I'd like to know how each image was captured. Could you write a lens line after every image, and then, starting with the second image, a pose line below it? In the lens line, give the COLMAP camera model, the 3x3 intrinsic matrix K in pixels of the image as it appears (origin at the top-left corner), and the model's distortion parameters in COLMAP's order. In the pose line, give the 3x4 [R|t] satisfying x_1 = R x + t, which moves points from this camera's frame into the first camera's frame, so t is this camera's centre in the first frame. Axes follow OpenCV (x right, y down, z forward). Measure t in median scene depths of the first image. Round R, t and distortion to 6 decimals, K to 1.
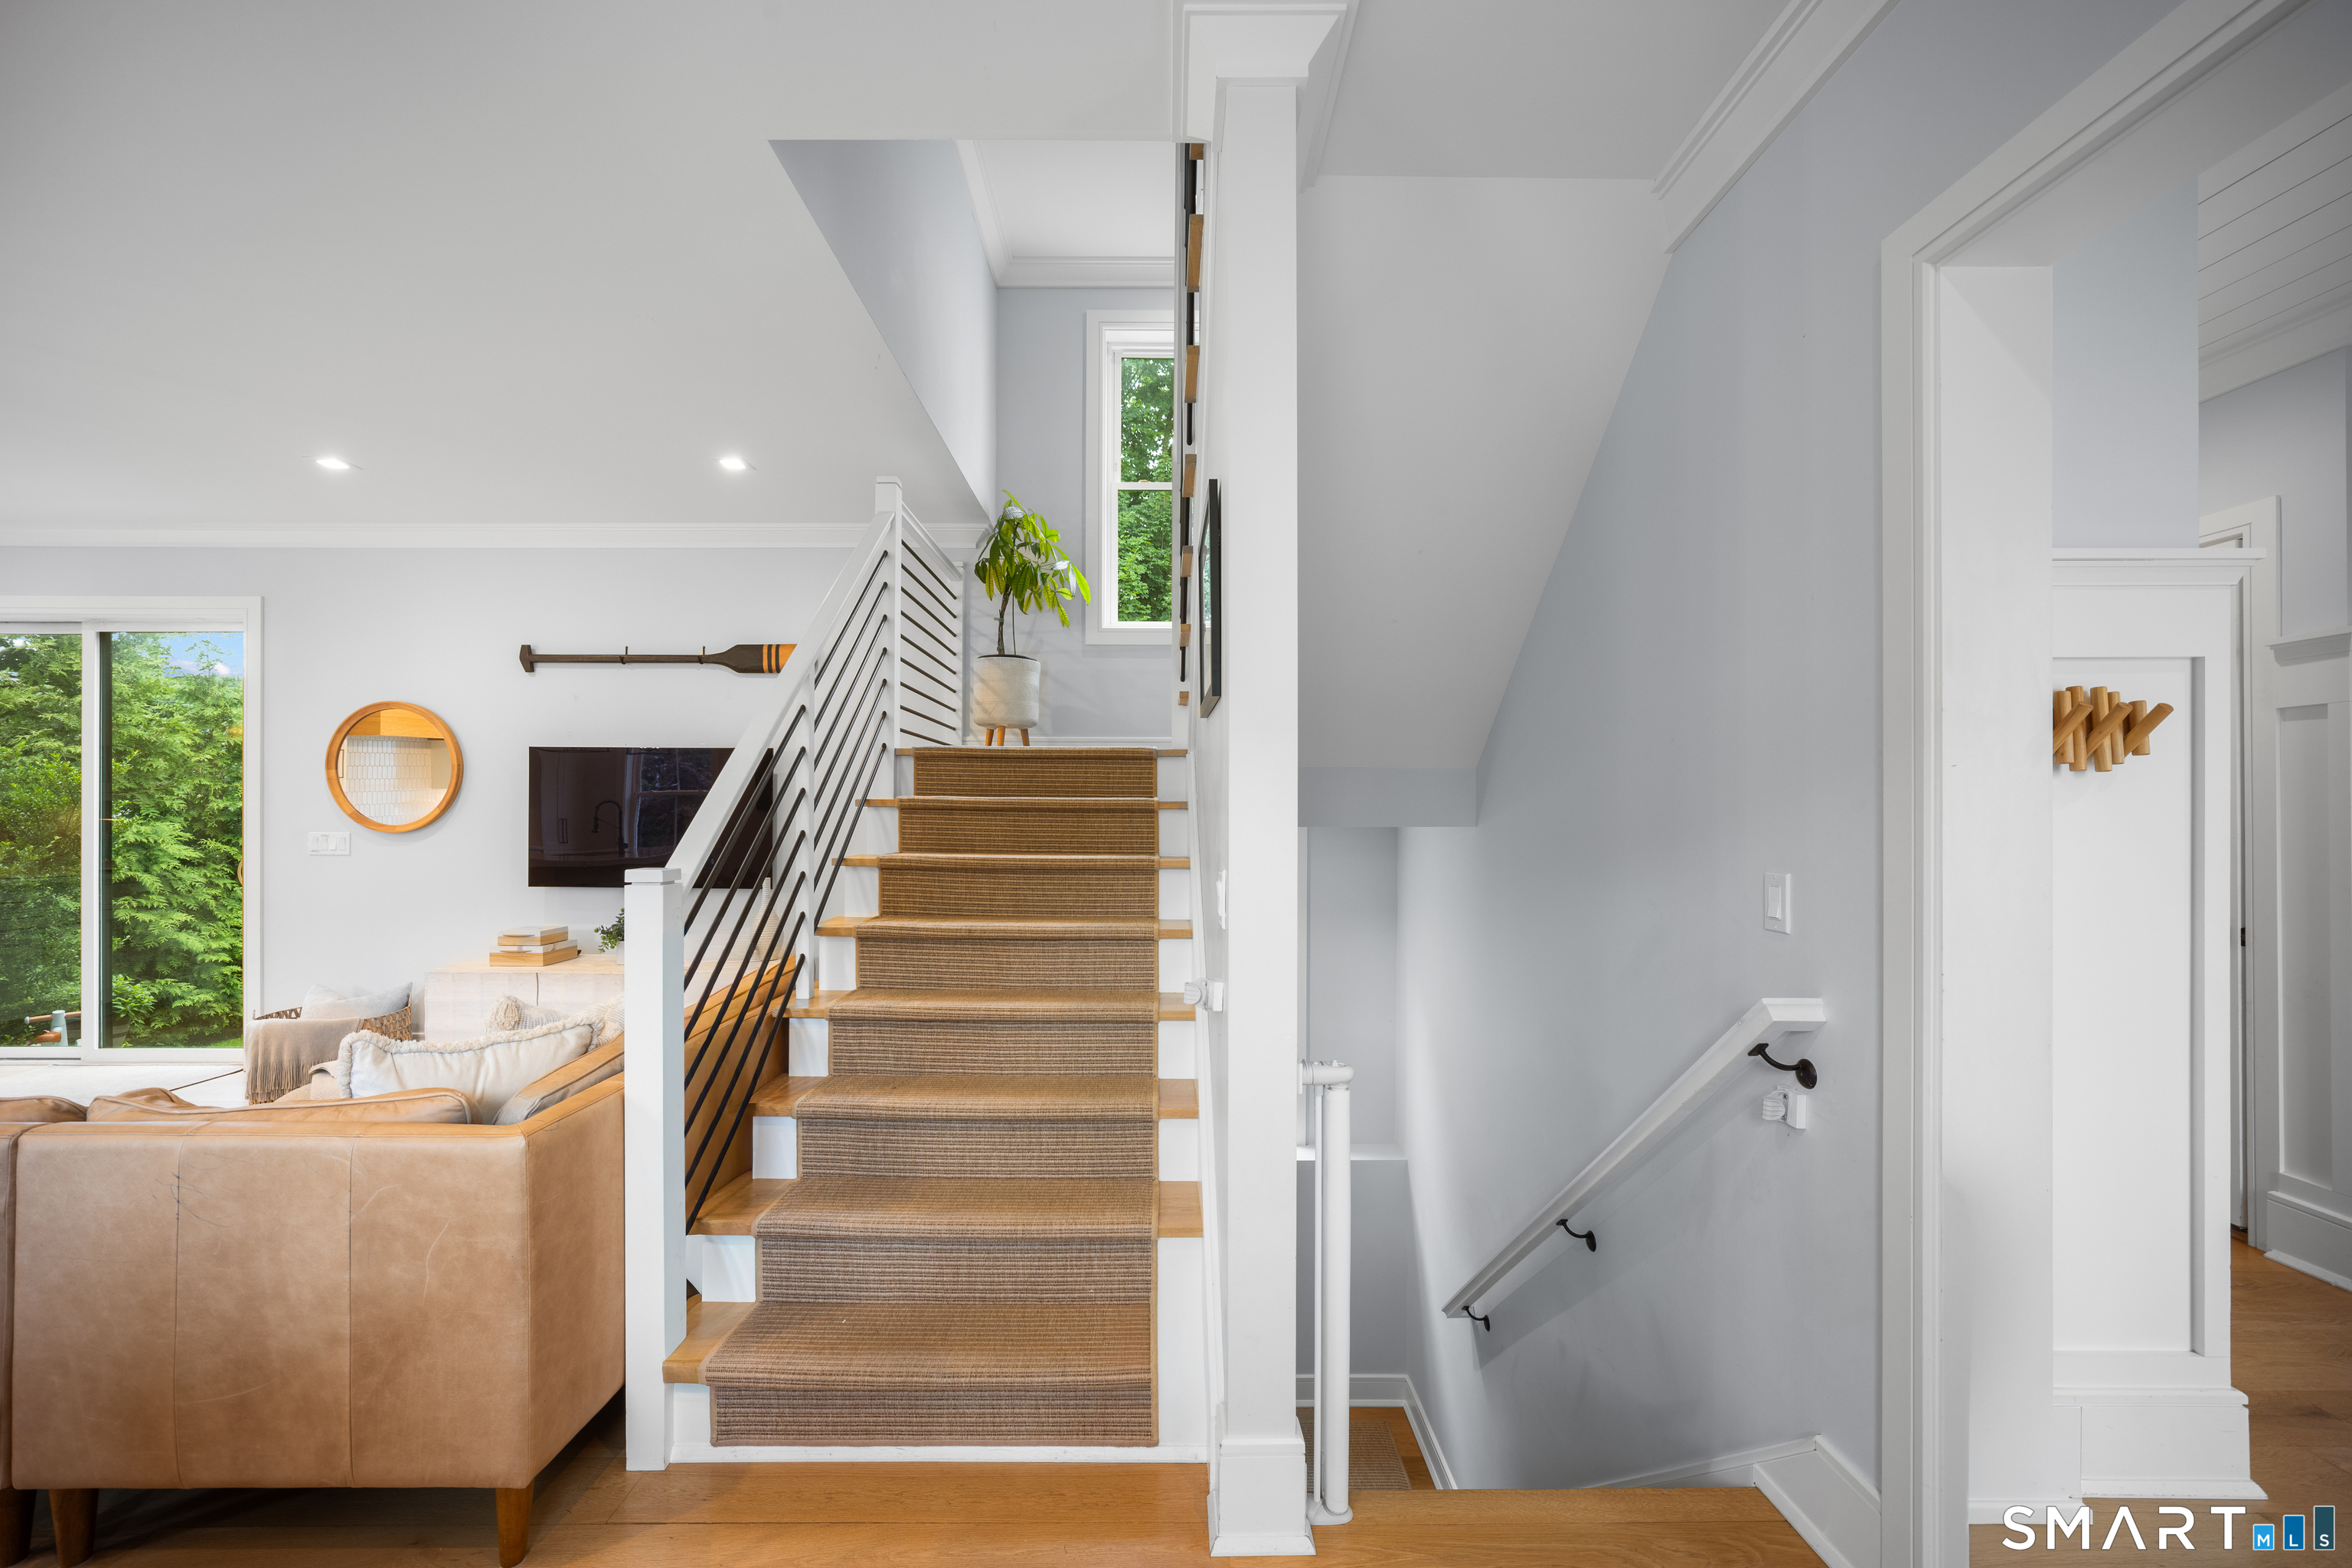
lens RADIAL K [[1415.6, 0, 1174.6], [0, 1415.6, 813.7], [0, 0, 1]] dist [-0.003735, 0.021243]
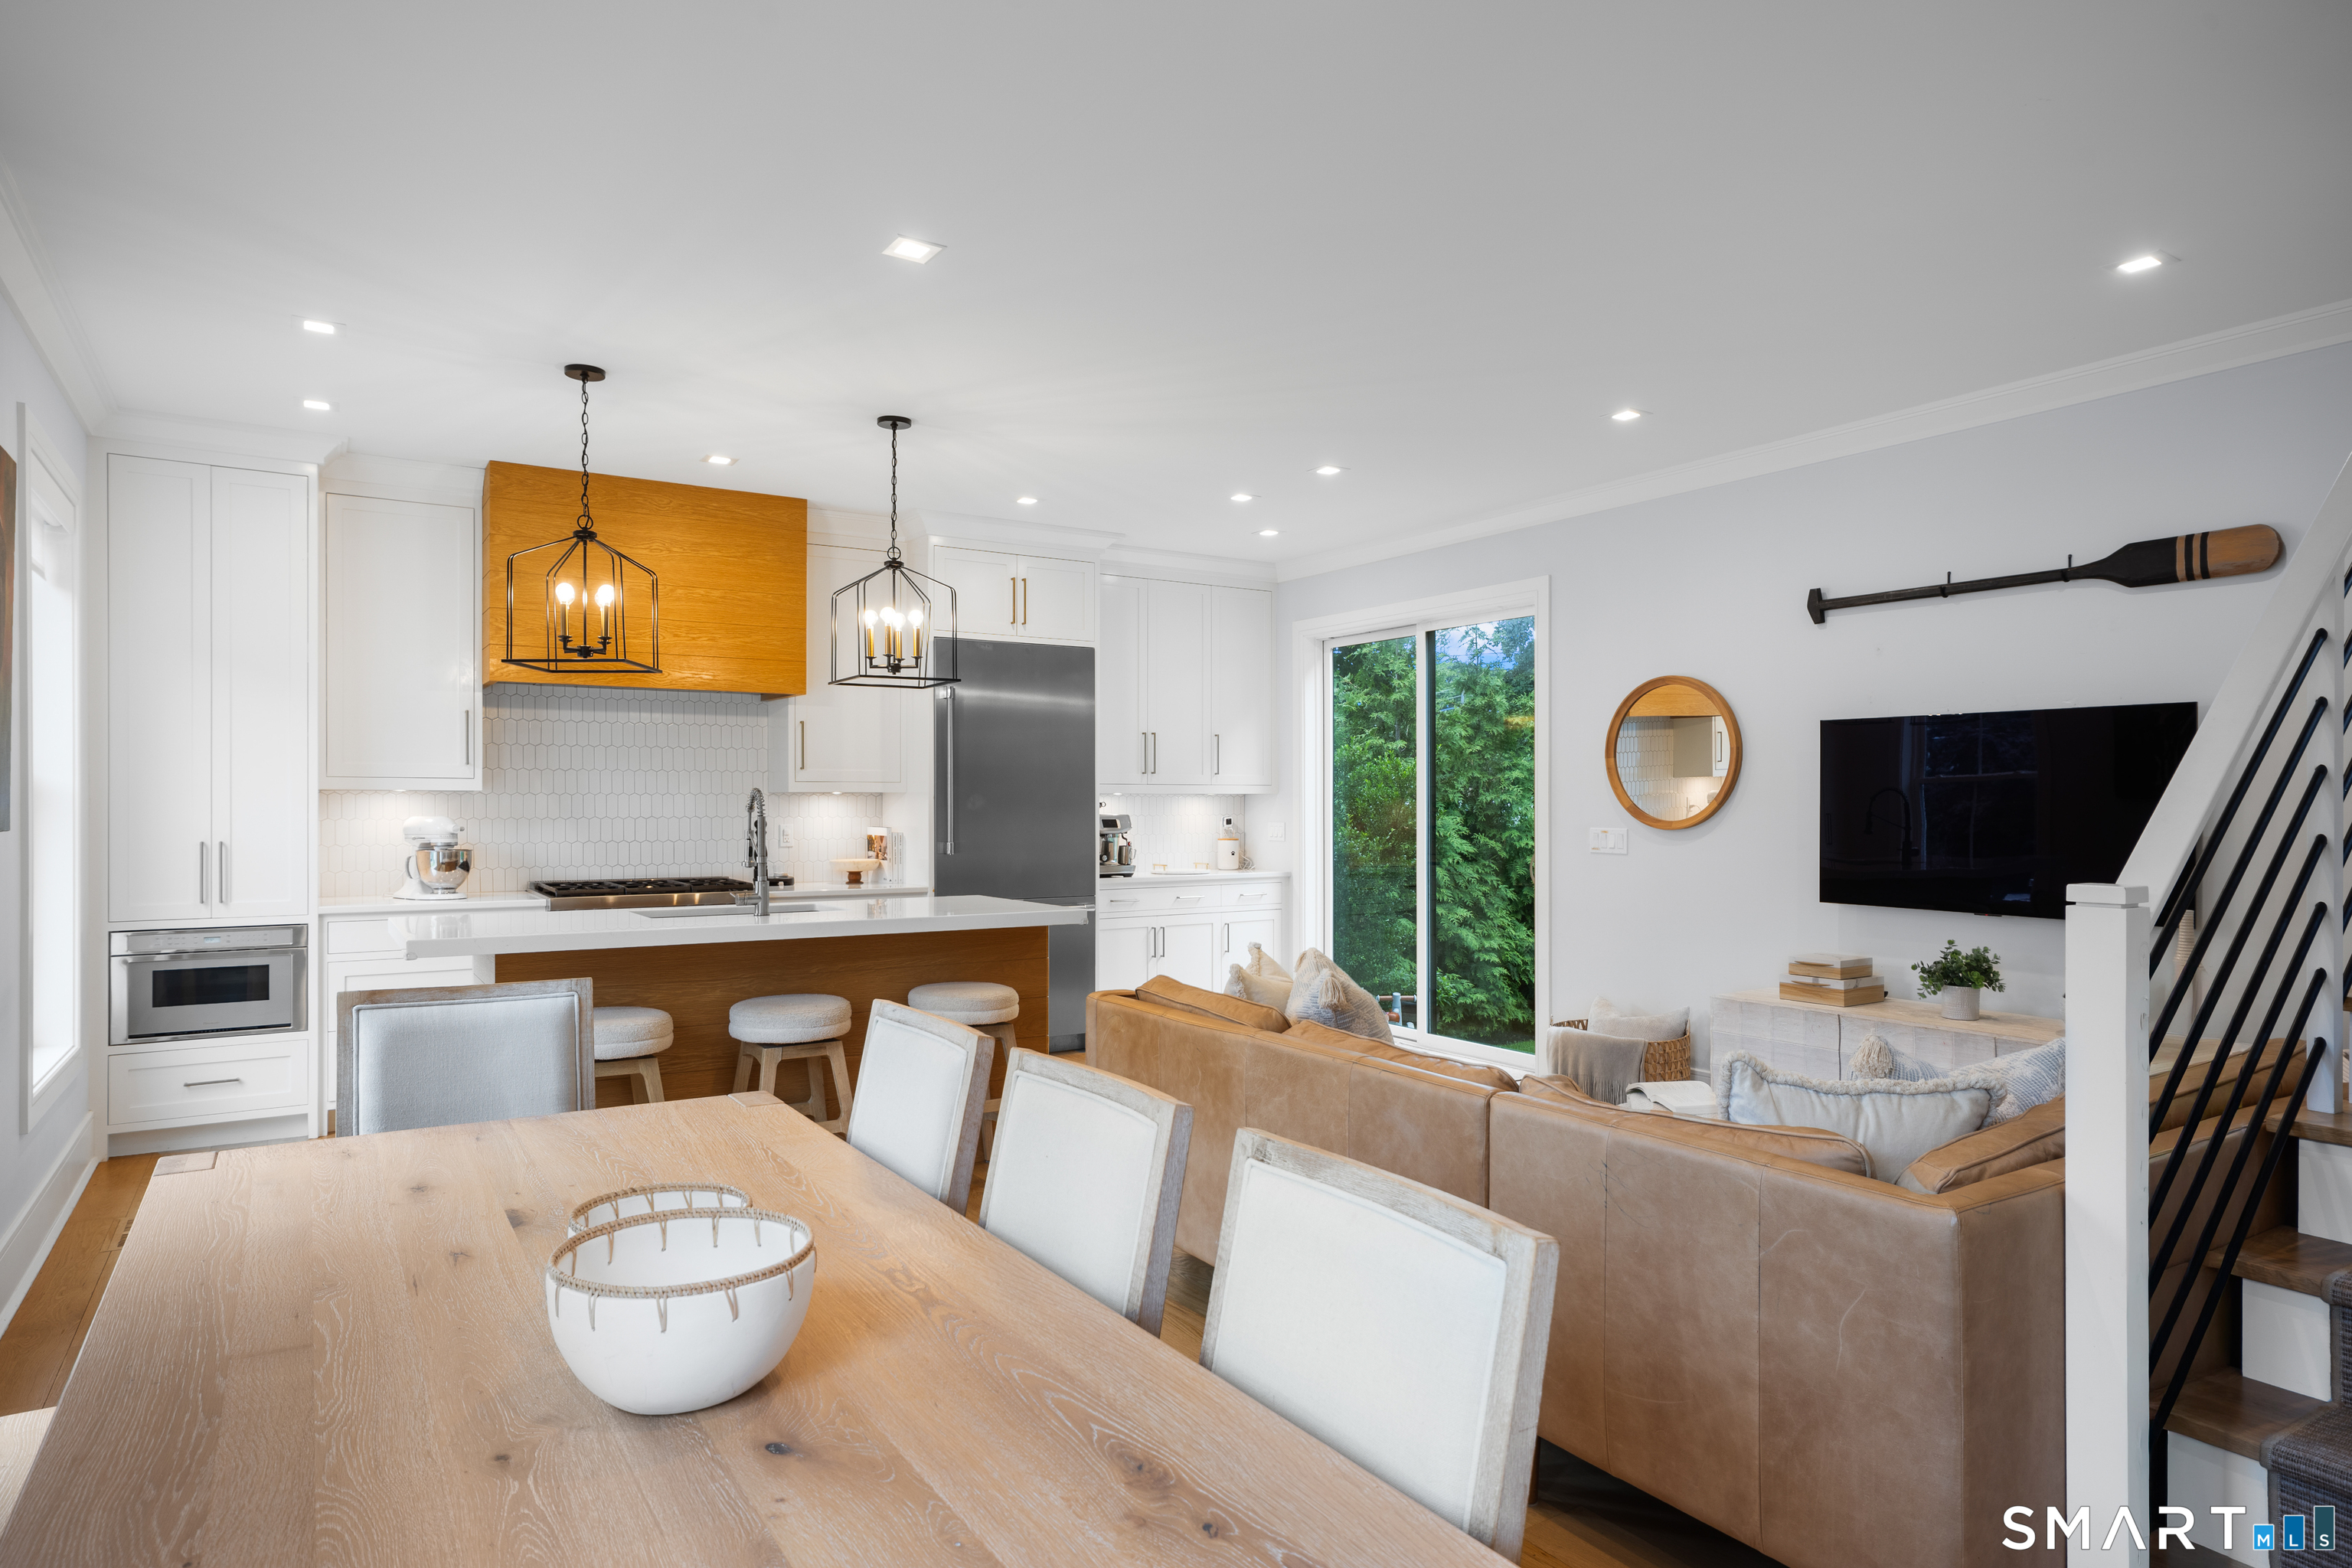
lens RADIAL K [[1415.6, 0, 1174.6], [0, 1415.6, 813.7], [0, 0, 1]] dist [-0.003735, 0.021243]
pose [[0.451166, 0.004761, -0.892427, 0.061037], [-0.000126, 0.999986, 0.005270, -0.000505], [0.892440, -0.002265, 0.451160, 0.281544]]
